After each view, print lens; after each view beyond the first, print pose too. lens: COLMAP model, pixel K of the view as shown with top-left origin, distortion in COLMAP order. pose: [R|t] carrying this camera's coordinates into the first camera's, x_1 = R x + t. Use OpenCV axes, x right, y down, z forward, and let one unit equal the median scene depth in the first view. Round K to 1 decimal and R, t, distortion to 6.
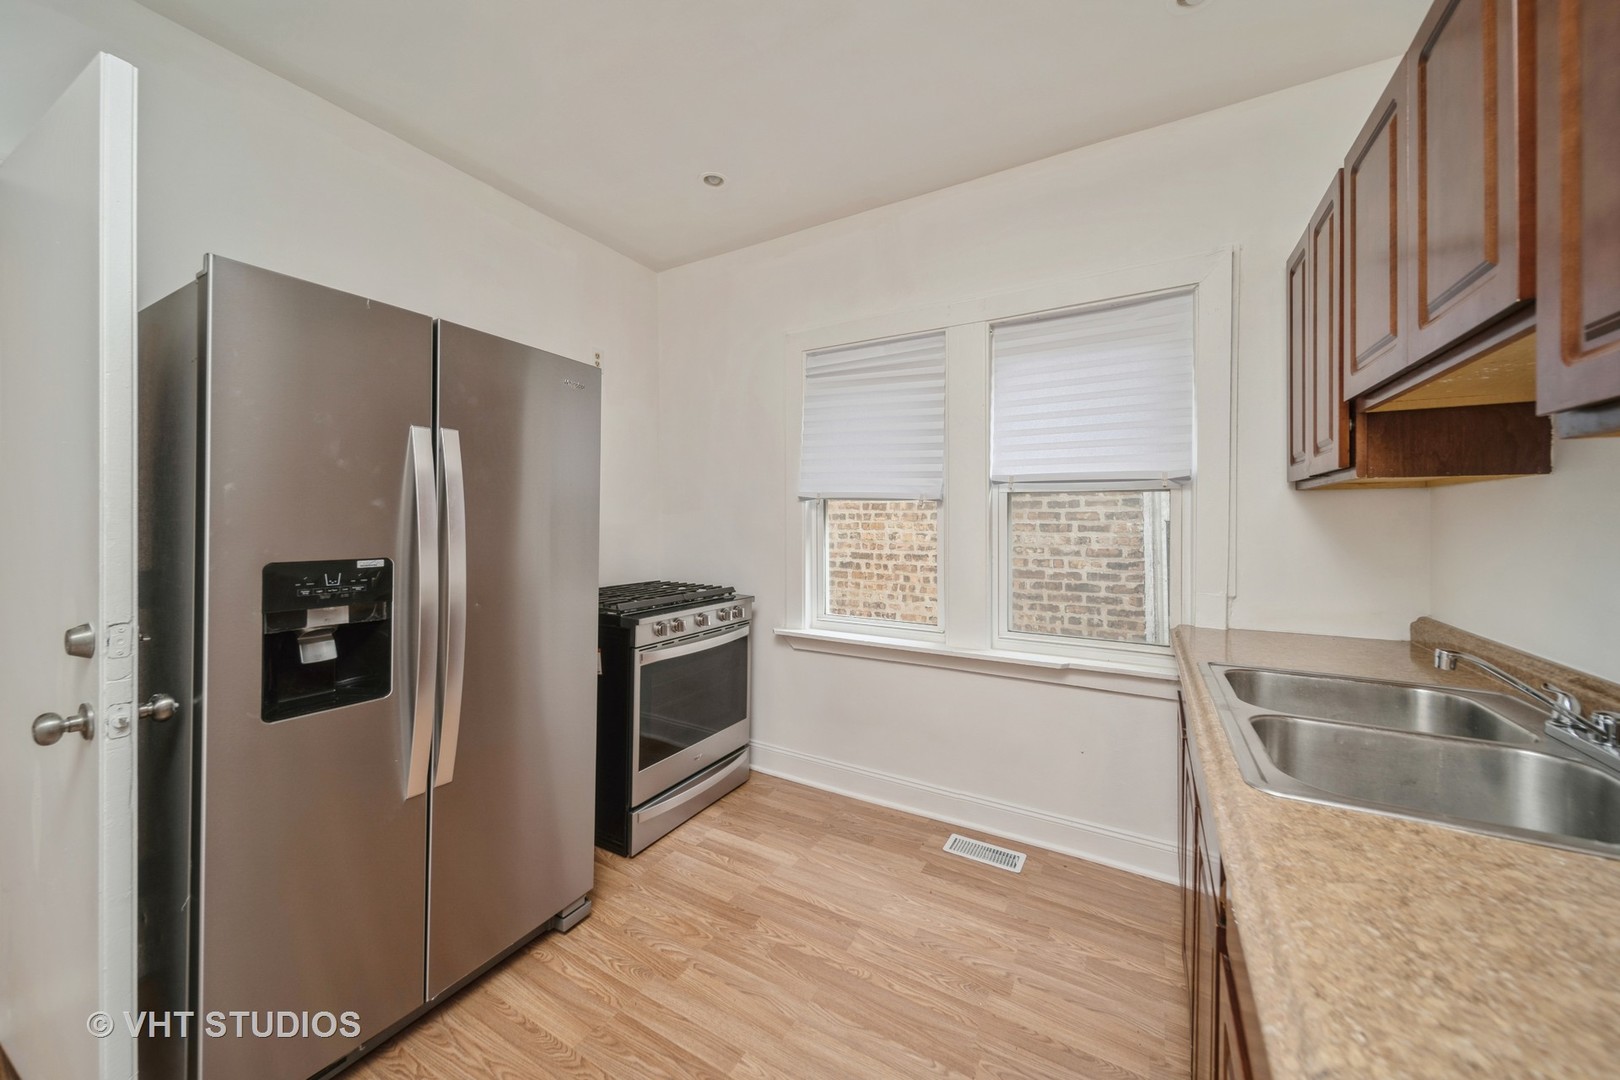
lens RADIAL K [[577.0, 0, 810.9], [0, 577.0, 524.0], [0, 0, 1]] dist [0.002106, -0.001353]
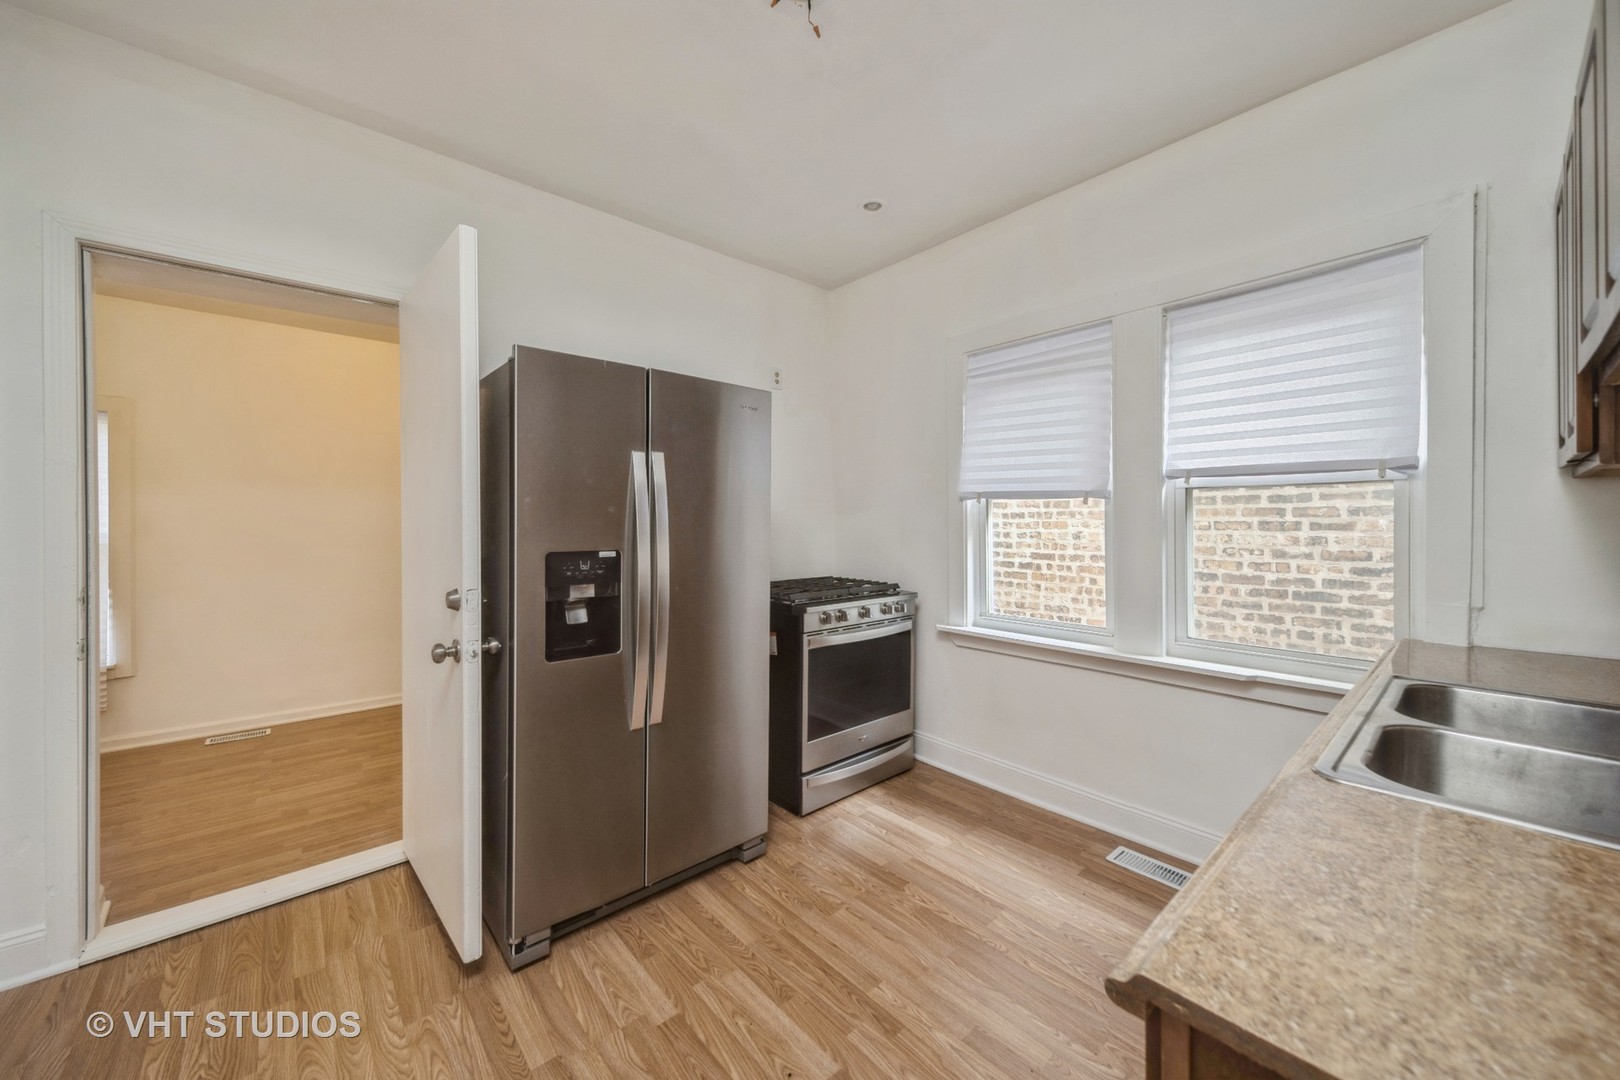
lens RADIAL K [[599.6, 0, 810.6], [0, 599.6, 527.1], [0, 0, 1]] dist [-0.002849, -0.000472]
pose [[0.946650, -0.003435, -0.322246, 0.088641], [0.005343, 0.999973, 0.005037, 0.000398], [0.322220, -0.006490, 0.946642, -0.110737]]
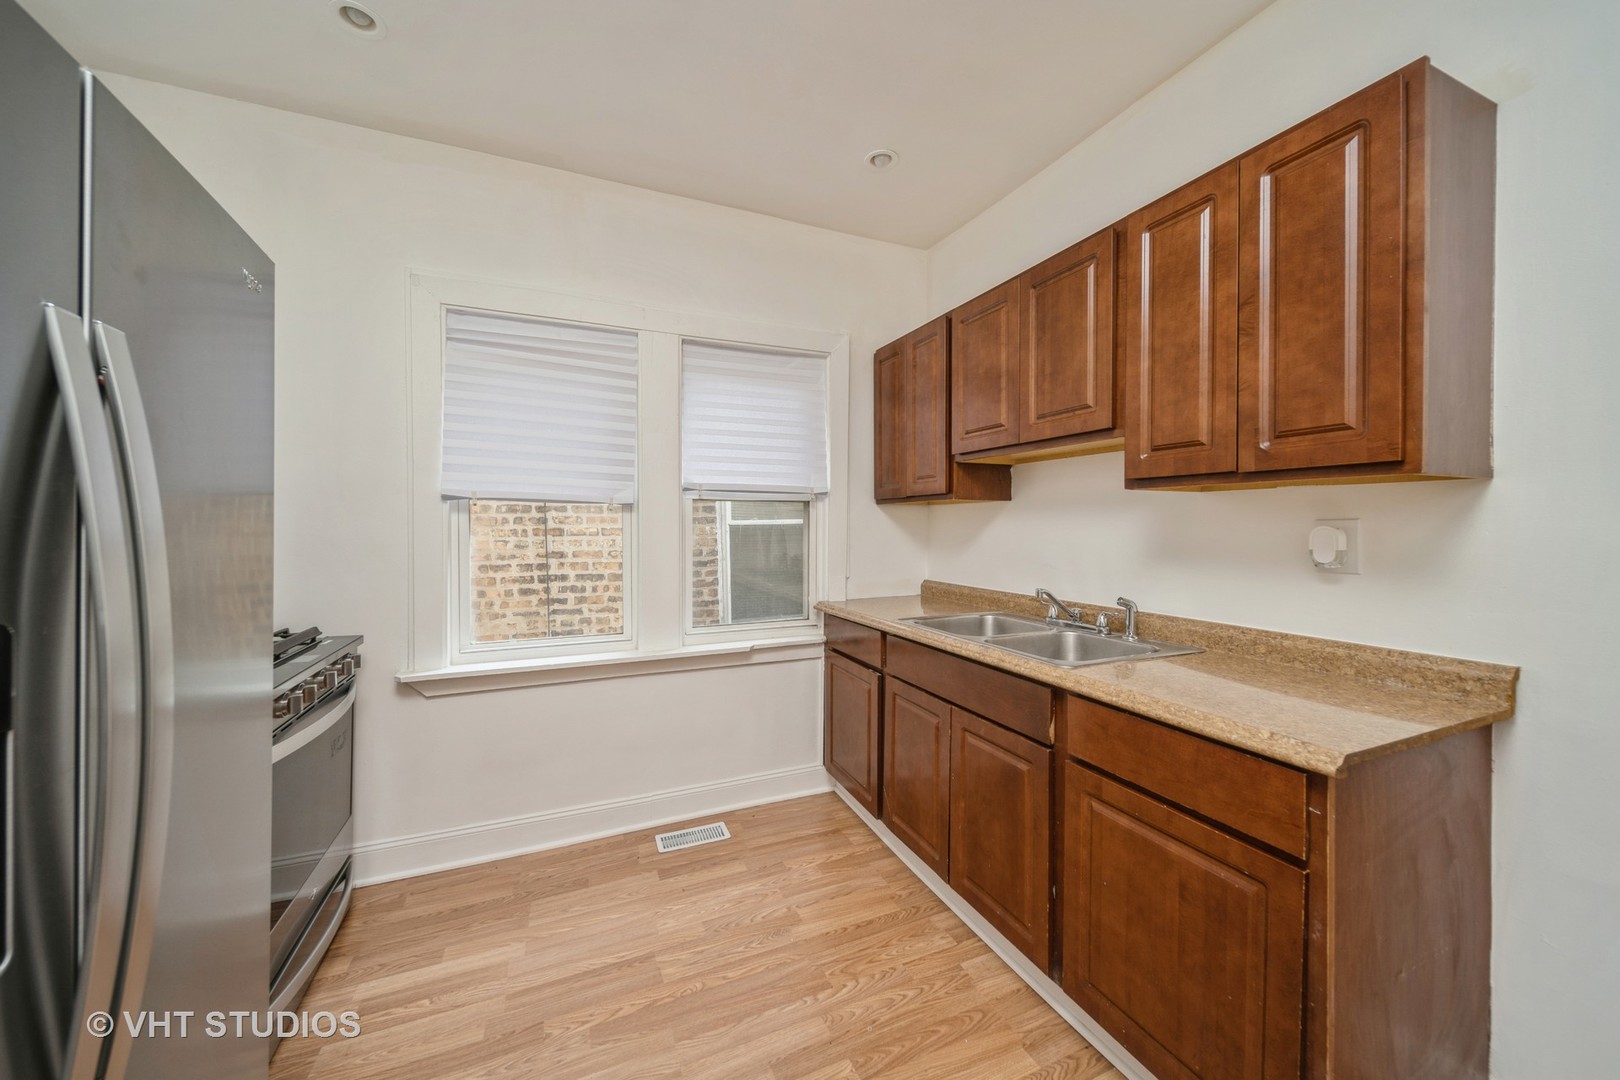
lens RADIAL K [[577.0, 0, 818.3], [0, 577.0, 531.6], [0, 0, 1]] dist [0.002106, -0.001353]
pose [[0.593042, -0.013322, 0.805061, -0.426276], [0.008766, 0.999911, 0.010089, -0.002578], [-0.805124, 0.001074, 0.593106, 0.187837]]
